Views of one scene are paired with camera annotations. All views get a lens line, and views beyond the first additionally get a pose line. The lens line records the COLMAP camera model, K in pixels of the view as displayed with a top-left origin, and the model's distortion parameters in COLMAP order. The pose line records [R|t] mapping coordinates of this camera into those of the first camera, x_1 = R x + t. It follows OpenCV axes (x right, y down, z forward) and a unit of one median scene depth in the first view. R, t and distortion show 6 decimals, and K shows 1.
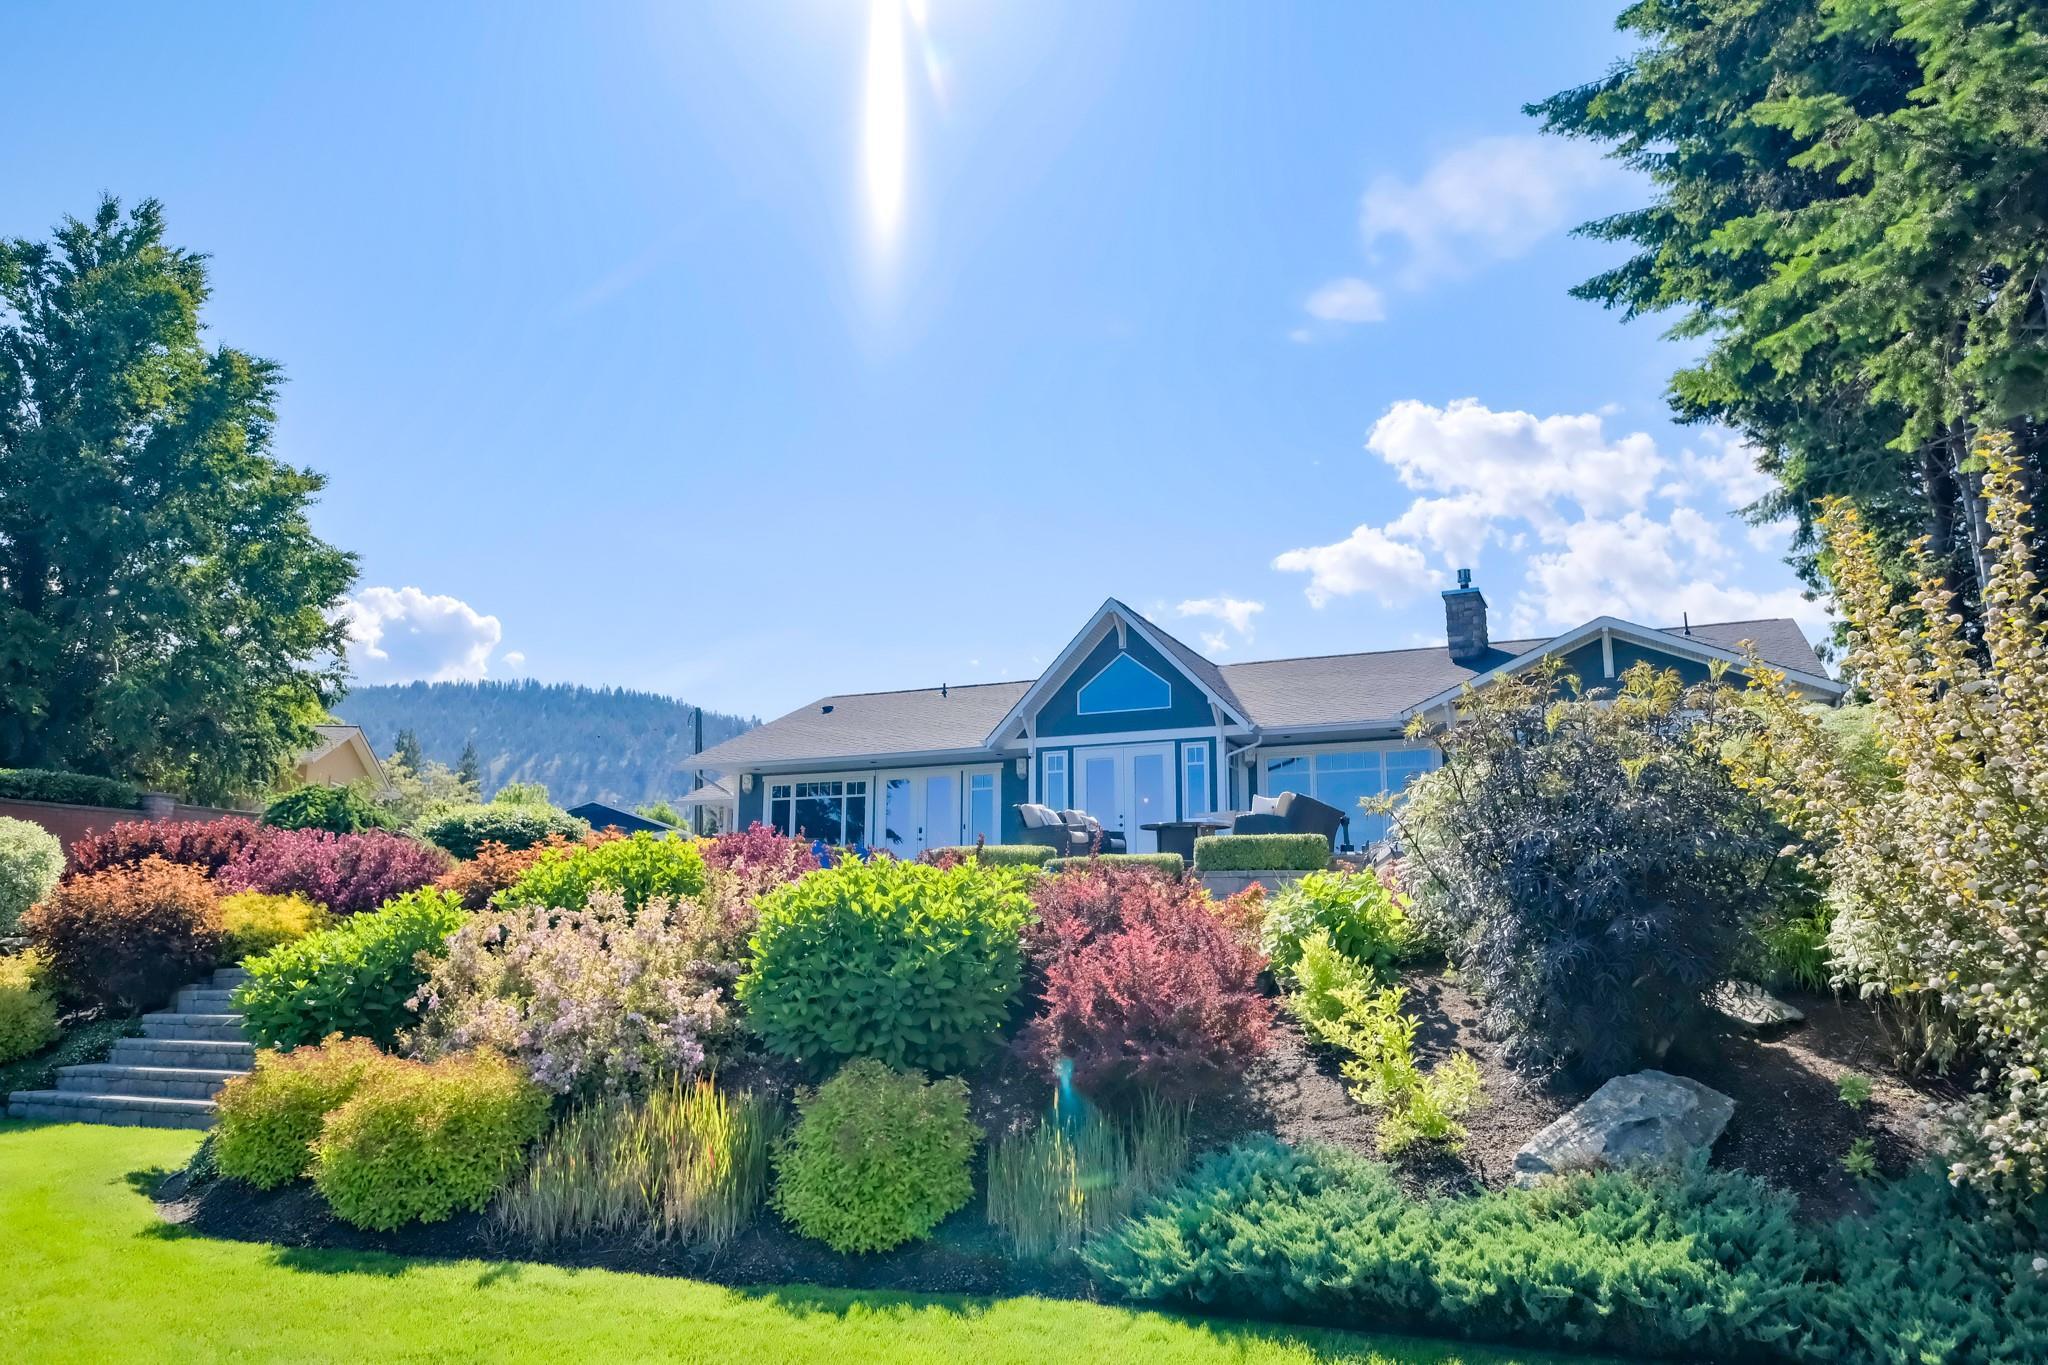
lens RADIAL K [[1436.4, 0, 1010.3], [0, 1436.4, 683.5], [0, 0, 1]] dist [0.010195, 0.004258]
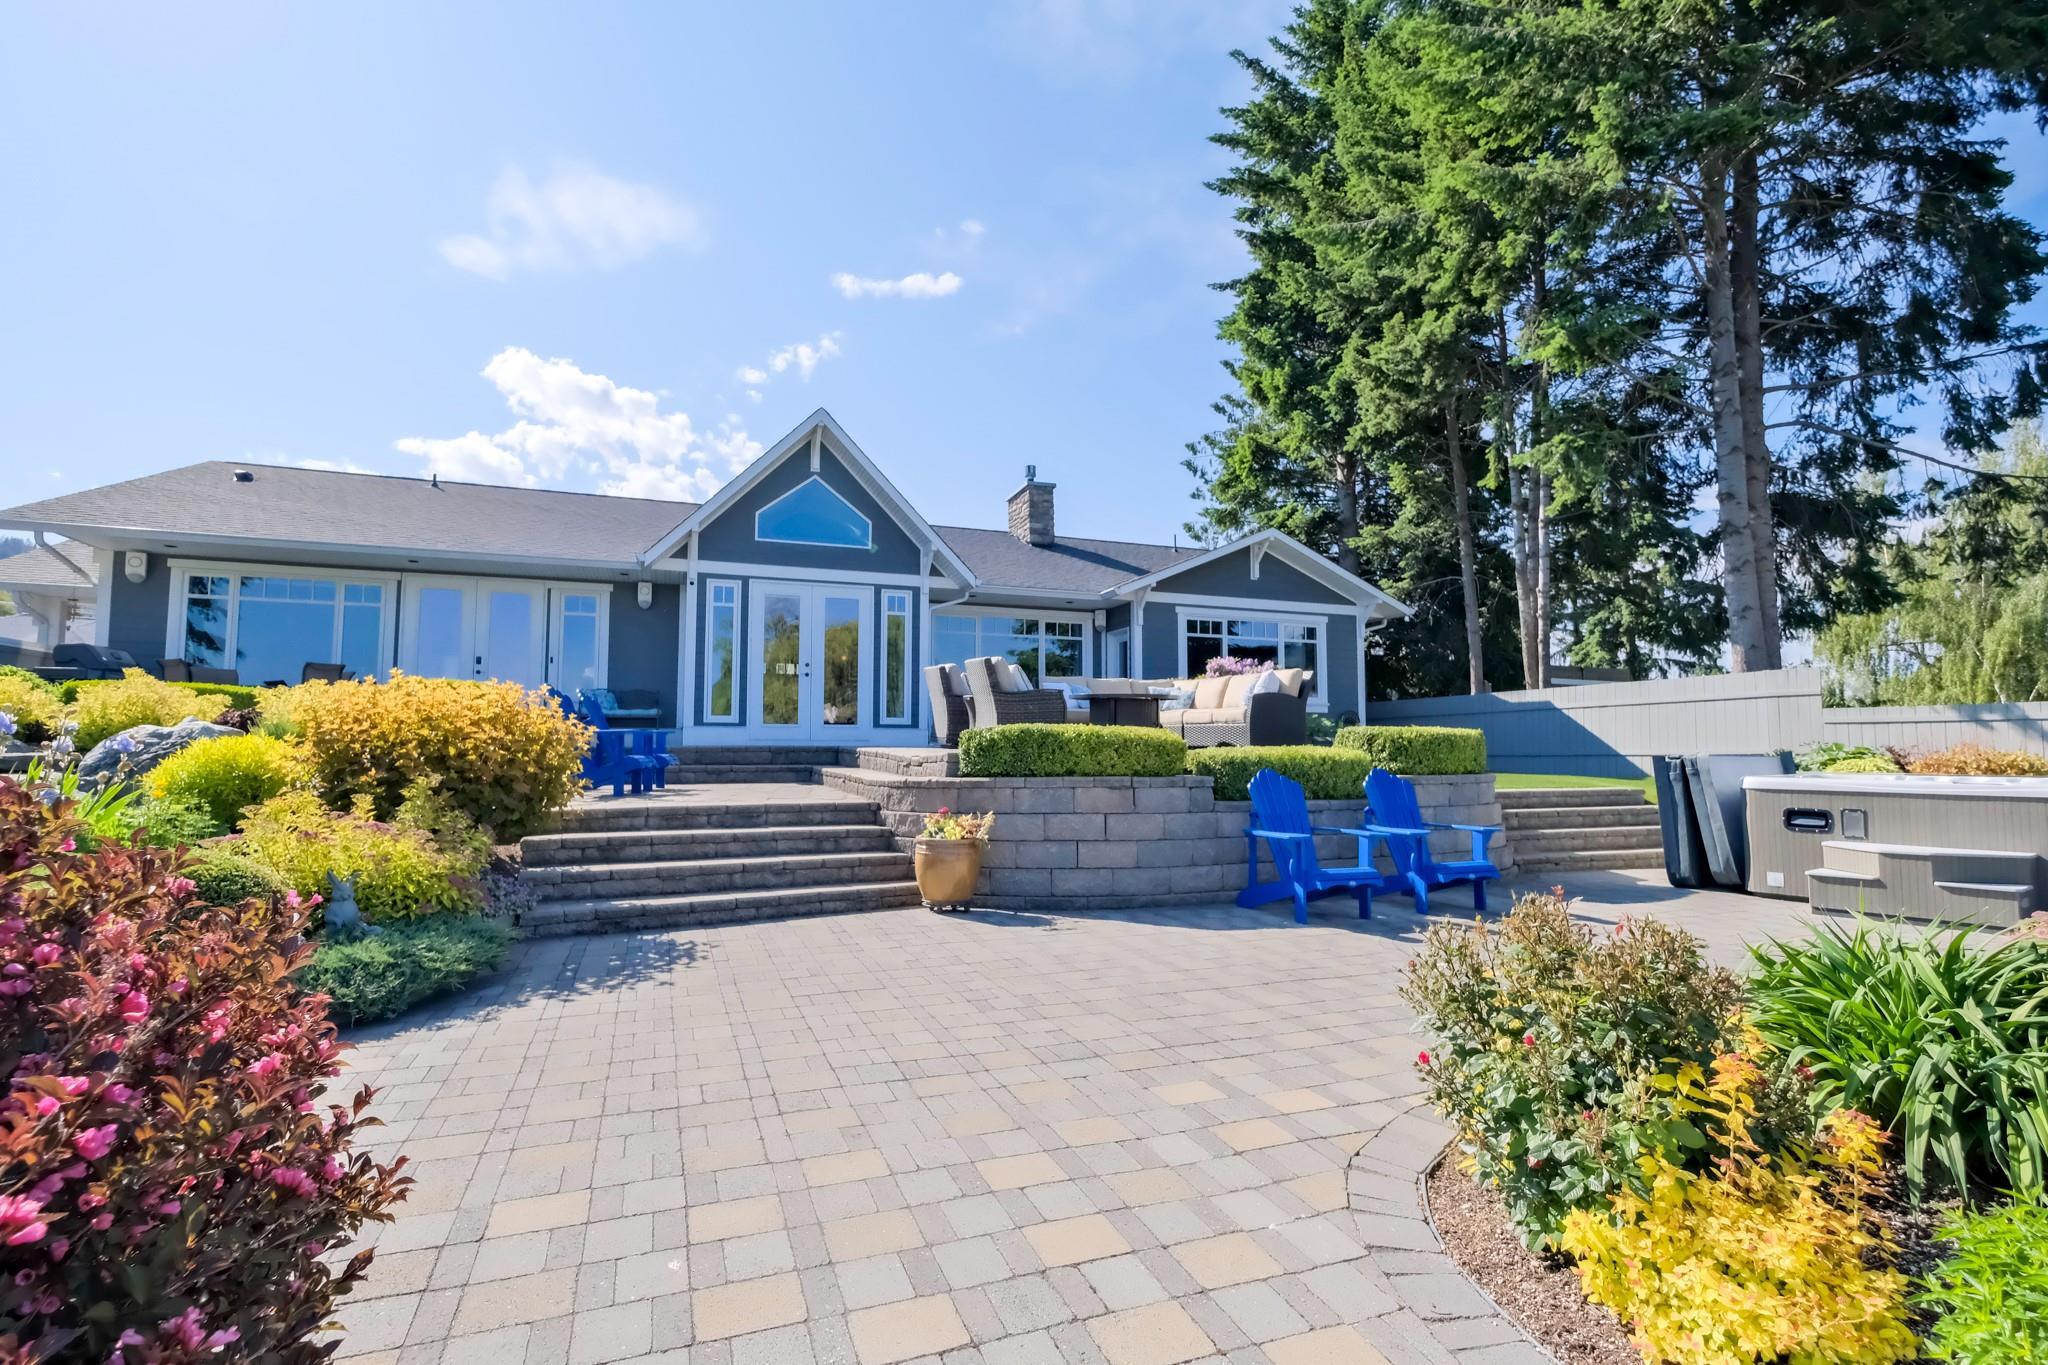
lens RADIAL K [[934.9, 0, 1006.1], [0, 934.9, 687.6], [0, 0, 1]] dist [0.000192, -0.000633]
pose [[0.714166, 0.046703, 0.698416, -0.210249], [-0.133144, 0.988619, 0.070038, 0.045928], [-0.687196, -0.143009, 0.712257, 0.466231]]
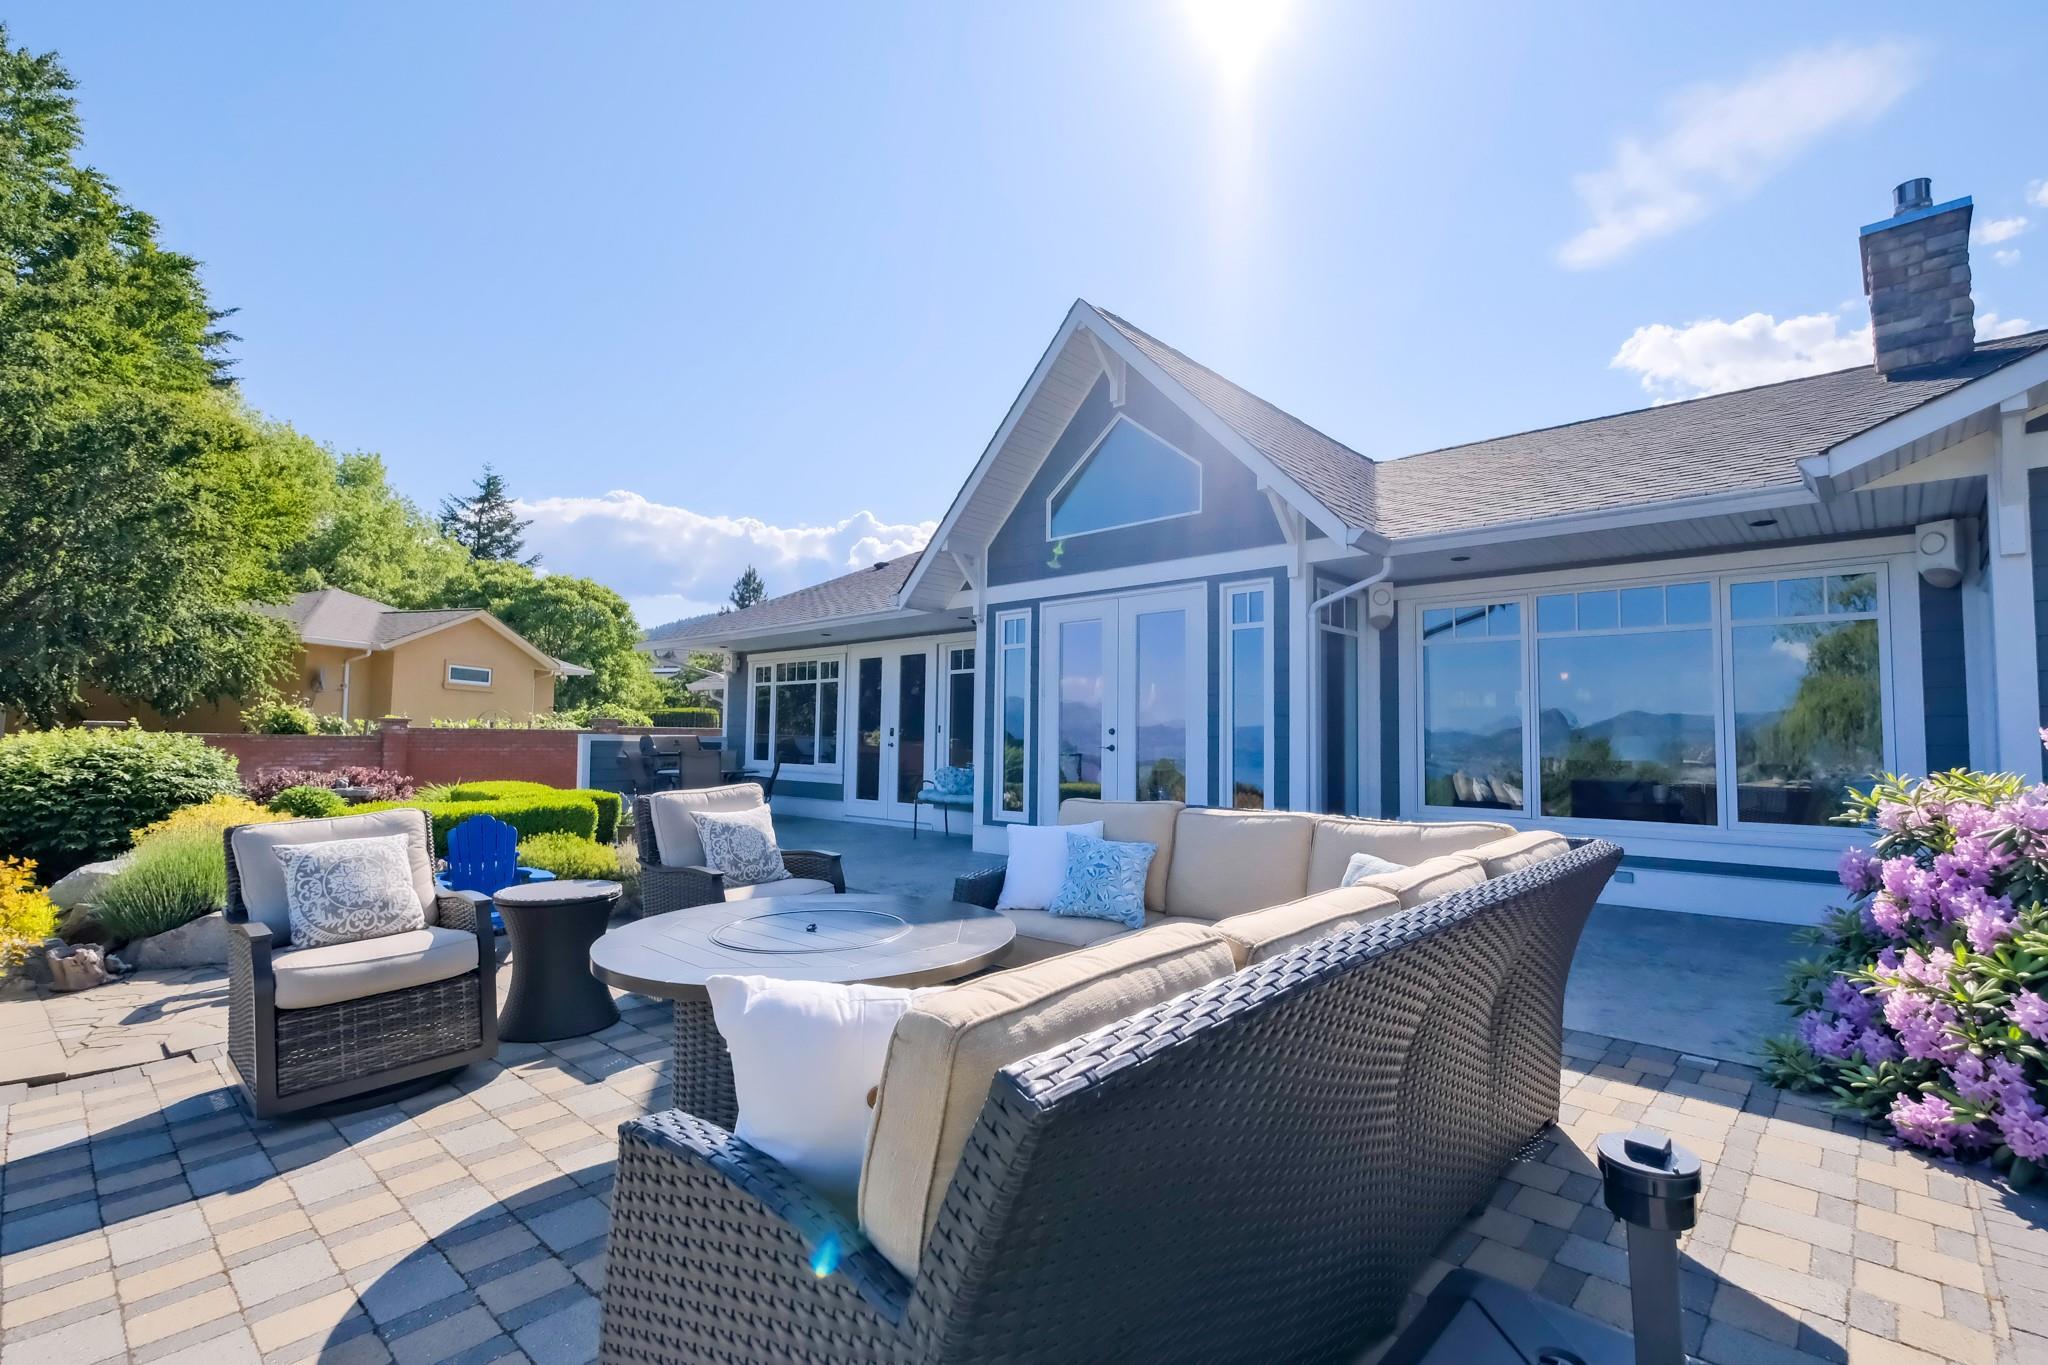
lens RADIAL K [[934.9, 0, 1015.2], [0, 934.9, 672.5], [0, 0, 1]] dist [0.000192, -0.000633]
pose [[0.947447, -0.015634, -0.319531, 0.138295], [0.050849, 0.993467, 0.102166, 0.031998], [0.315846, -0.113045, 0.942052, 0.613324]]
